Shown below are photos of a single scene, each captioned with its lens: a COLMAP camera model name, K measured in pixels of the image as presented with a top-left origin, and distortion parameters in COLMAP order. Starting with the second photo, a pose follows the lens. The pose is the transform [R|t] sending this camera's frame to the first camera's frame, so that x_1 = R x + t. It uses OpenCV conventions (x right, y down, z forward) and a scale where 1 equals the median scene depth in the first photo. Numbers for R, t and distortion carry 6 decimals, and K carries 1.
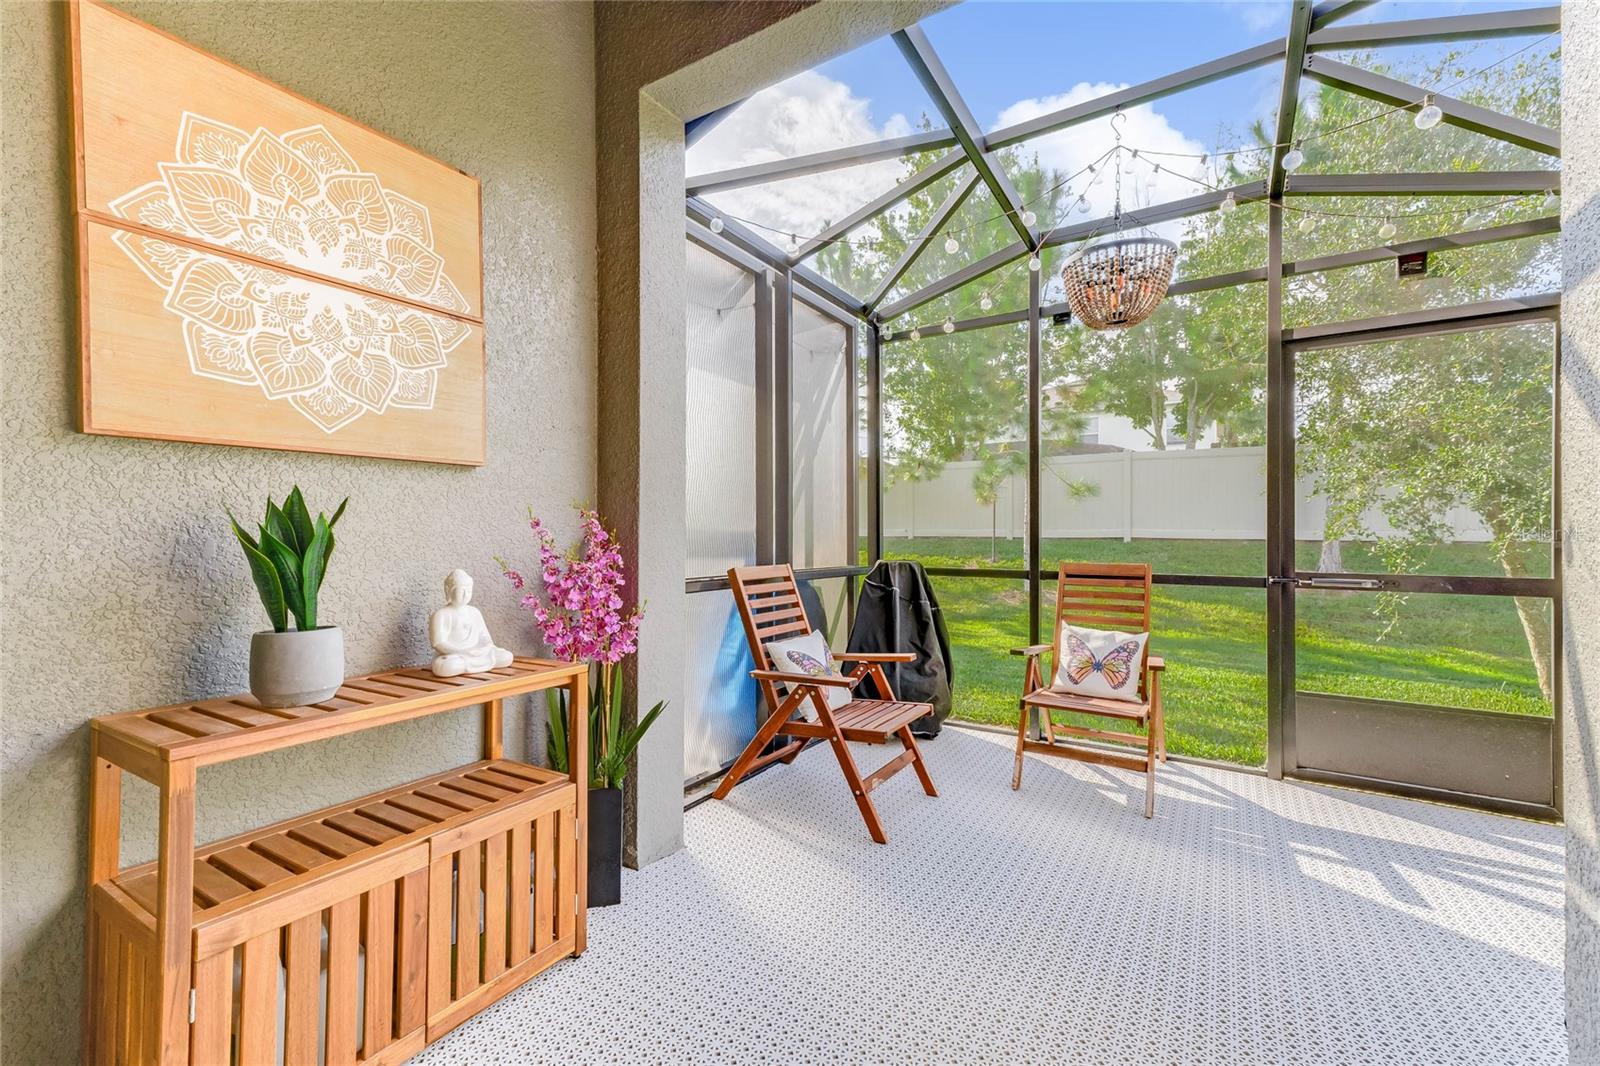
lens RADIAL K [[670.3, 0, 800.3], [0, 670.3, 530.3], [0, 0, 1]] dist [0.003164, 0.000273]
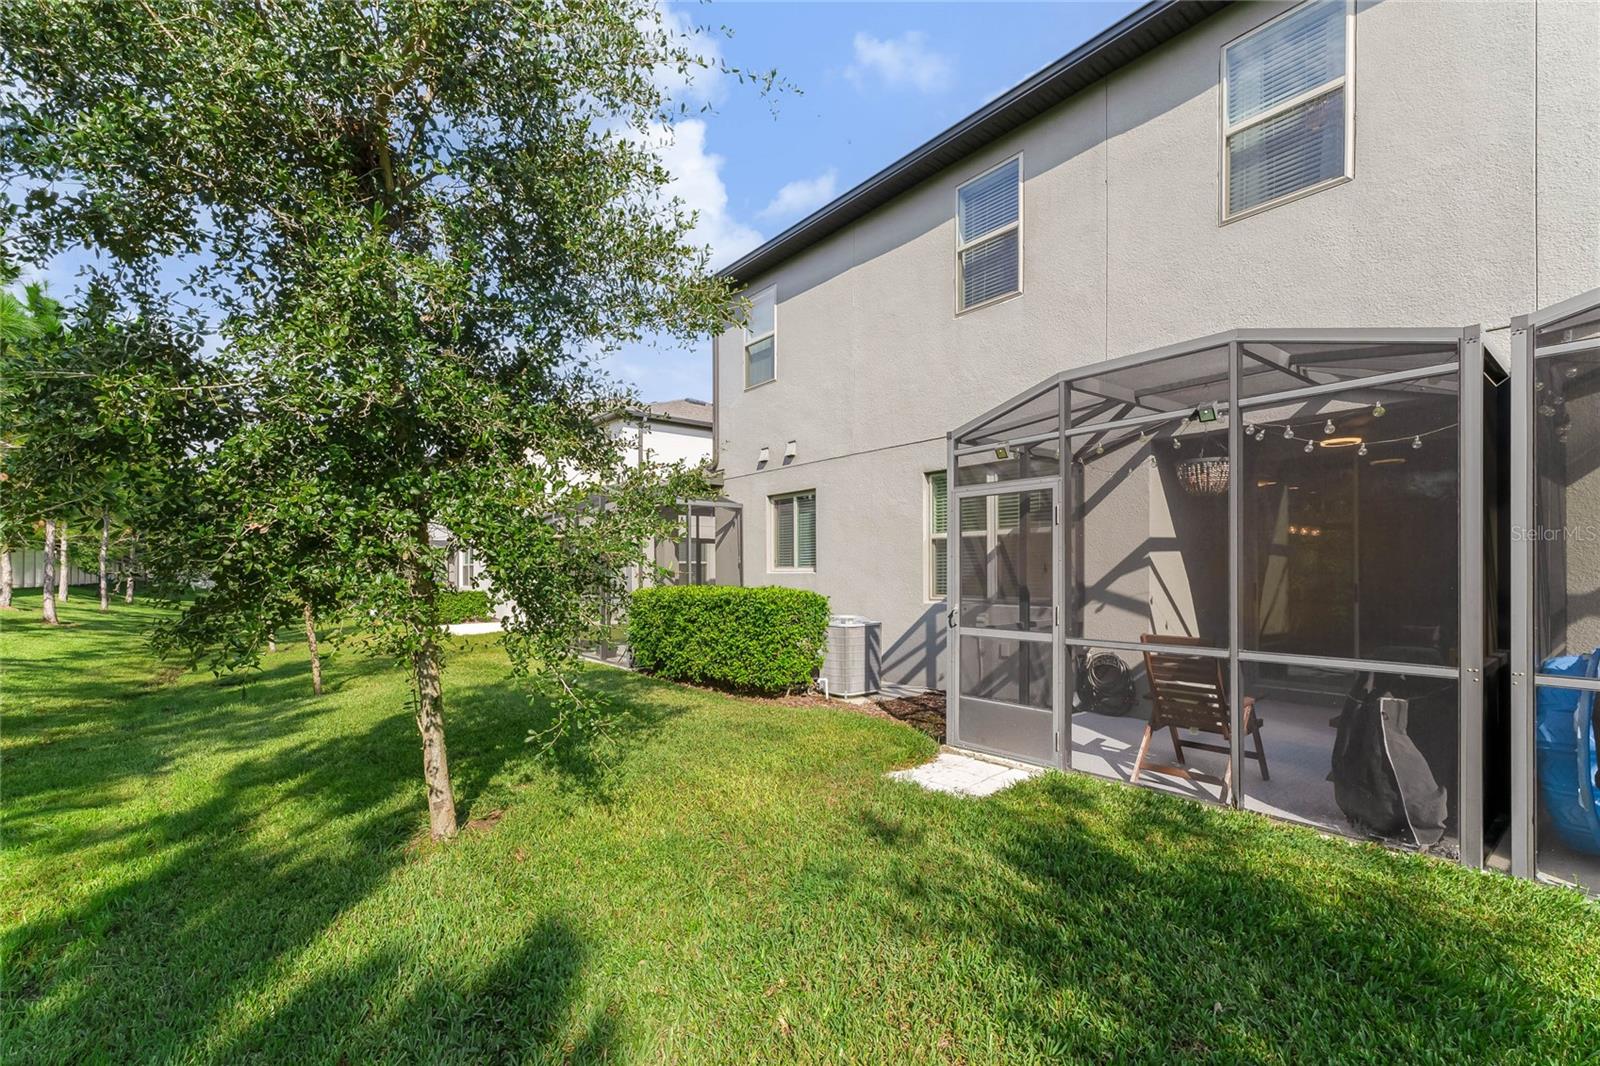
lens RADIAL K [[690.1, 0, 801.5], [0, 690.1, 570.4], [0, 0, 1]] dist [-0.009681, -0.000007]
pose [[-0.947608, 0.003292, 0.319420, 0.733560], [0.002543, 0.999993, -0.002761, -0.074602], [-0.319427, -0.001804, -0.947609, 2.521574]]
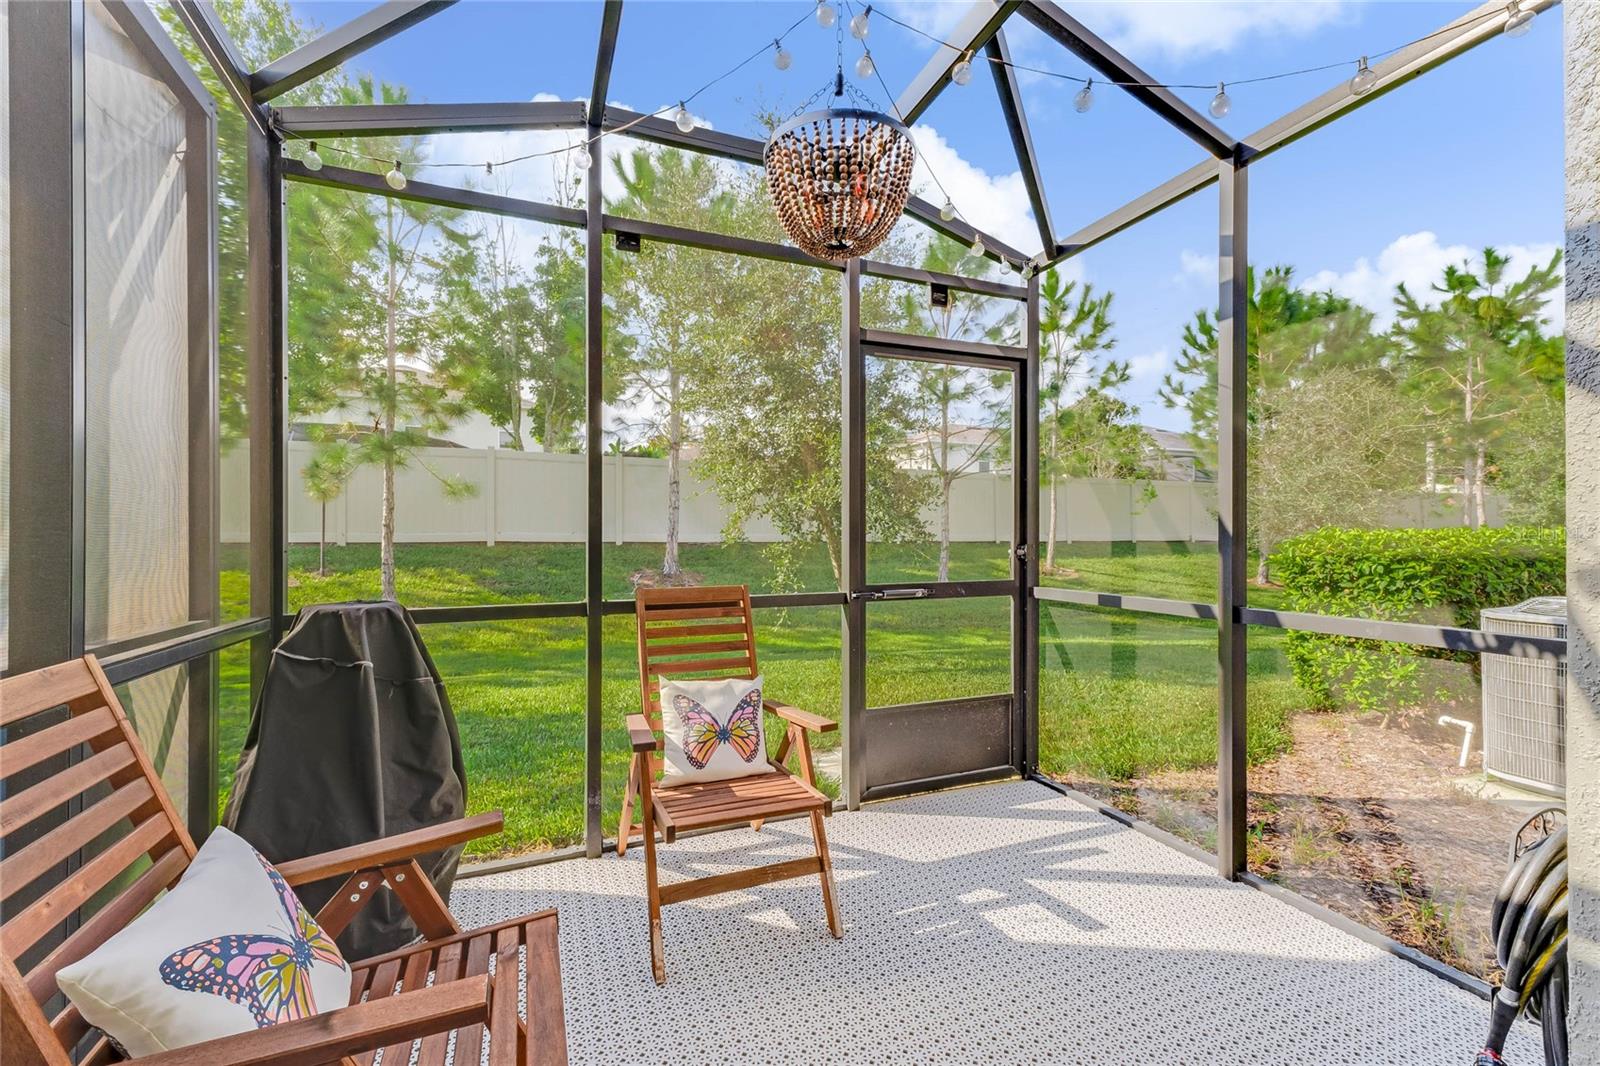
lens RADIAL K [[670.3, 0, 800.3], [0, 670.3, 530.3], [0, 0, 1]] dist [0.003164, 0.000273]
pose [[0.581271, 0.002892, 0.813705, -0.083492], [-0.001497, 0.999996, -0.002485, -0.011766], [-0.813709, 0.000227, 0.581273, 0.491025]]
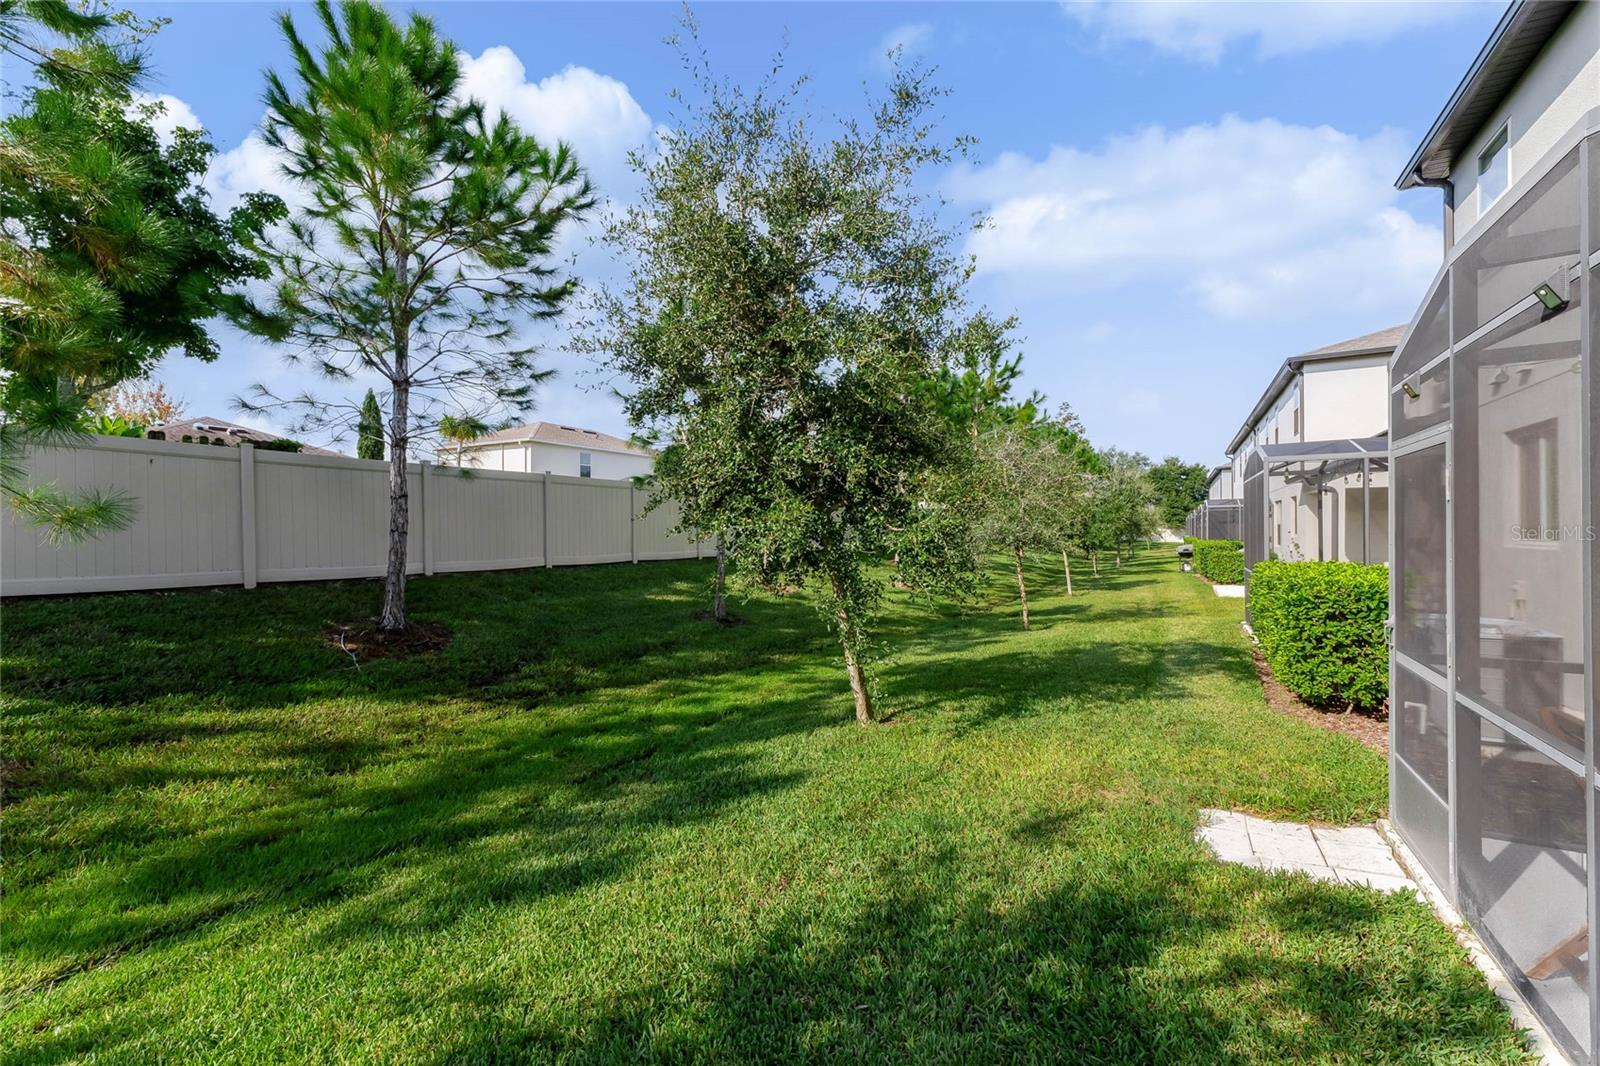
lens RADIAL K [[670.3, 0, 800.3], [0, 670.3, 530.3], [0, 0, 1]] dist [0.003164, 0.000273]
pose [[-0.052441, -0.000446, 0.998624, -0.139623], [0.007677, 0.999970, 0.000850, -0.145824], [-0.998595, 0.007711, -0.052436, 1.836726]]
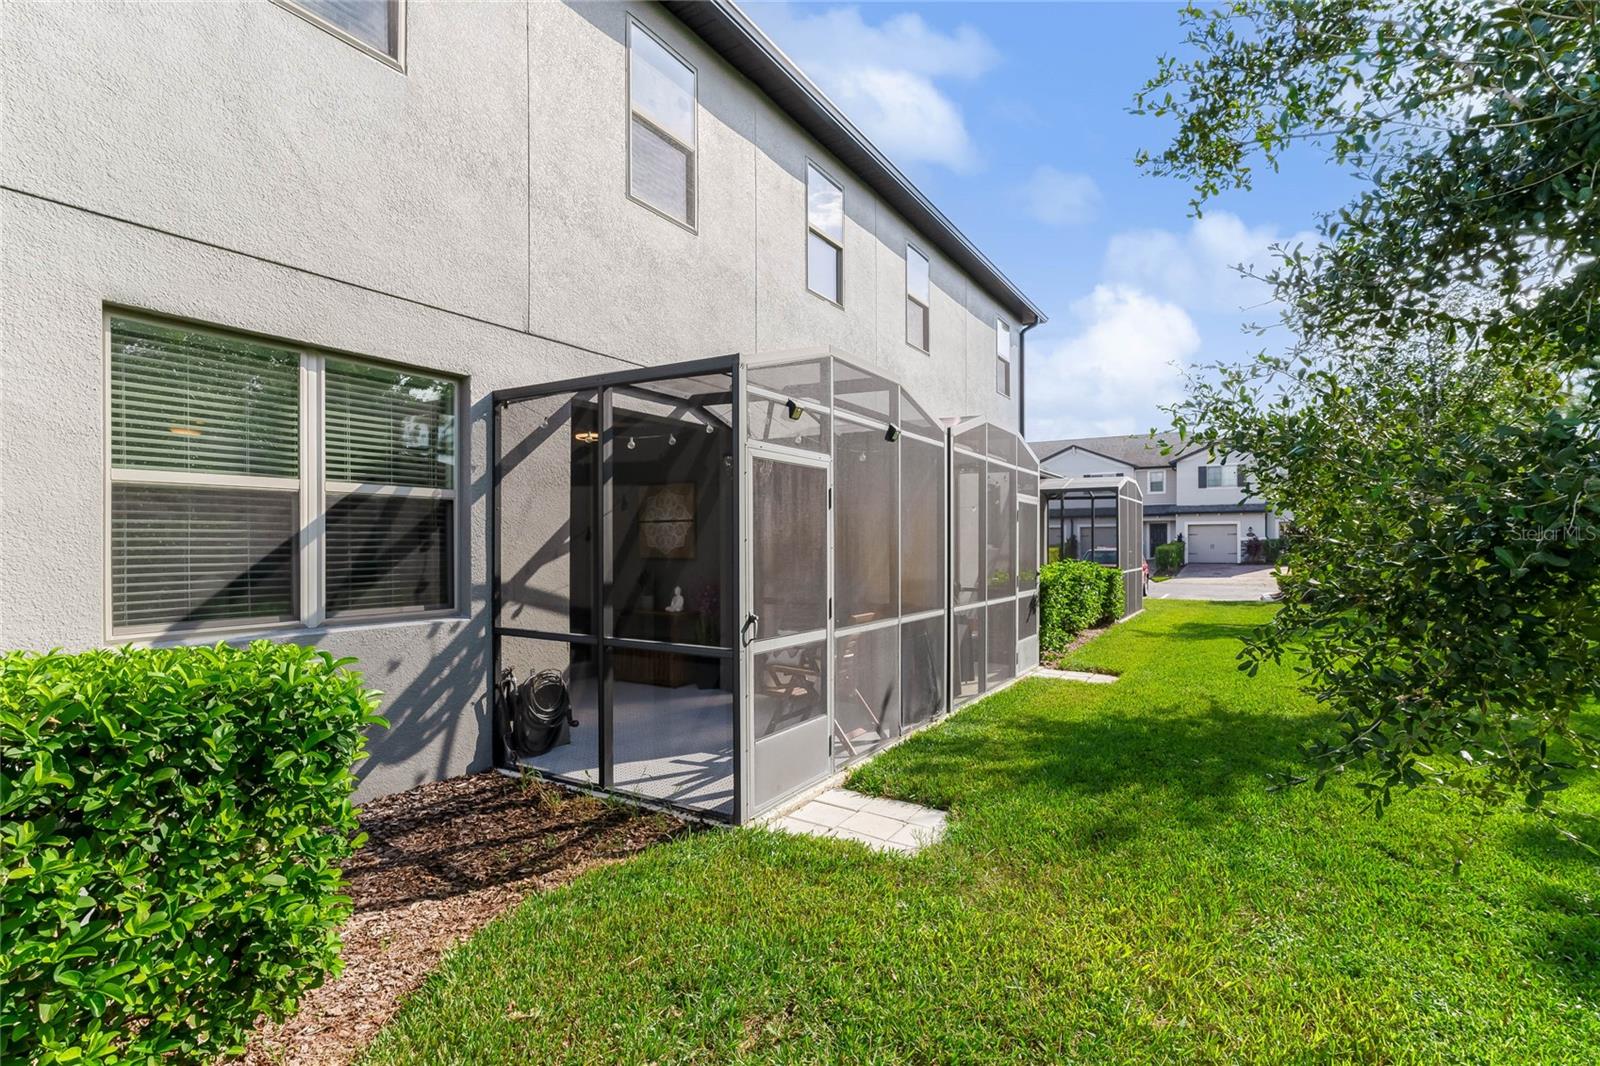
lens RADIAL K [[786.7, 0, 800.0], [0, 786.7, 533.0], [0, 0, 1]] dist [0.005728, 0.000626]
pose [[0.019422, -0.014606, -0.999705, 2.231493], [0.006117, 0.999876, -0.014490, -0.104764], [0.999793, -0.005833, 0.019509, 0.863653]]
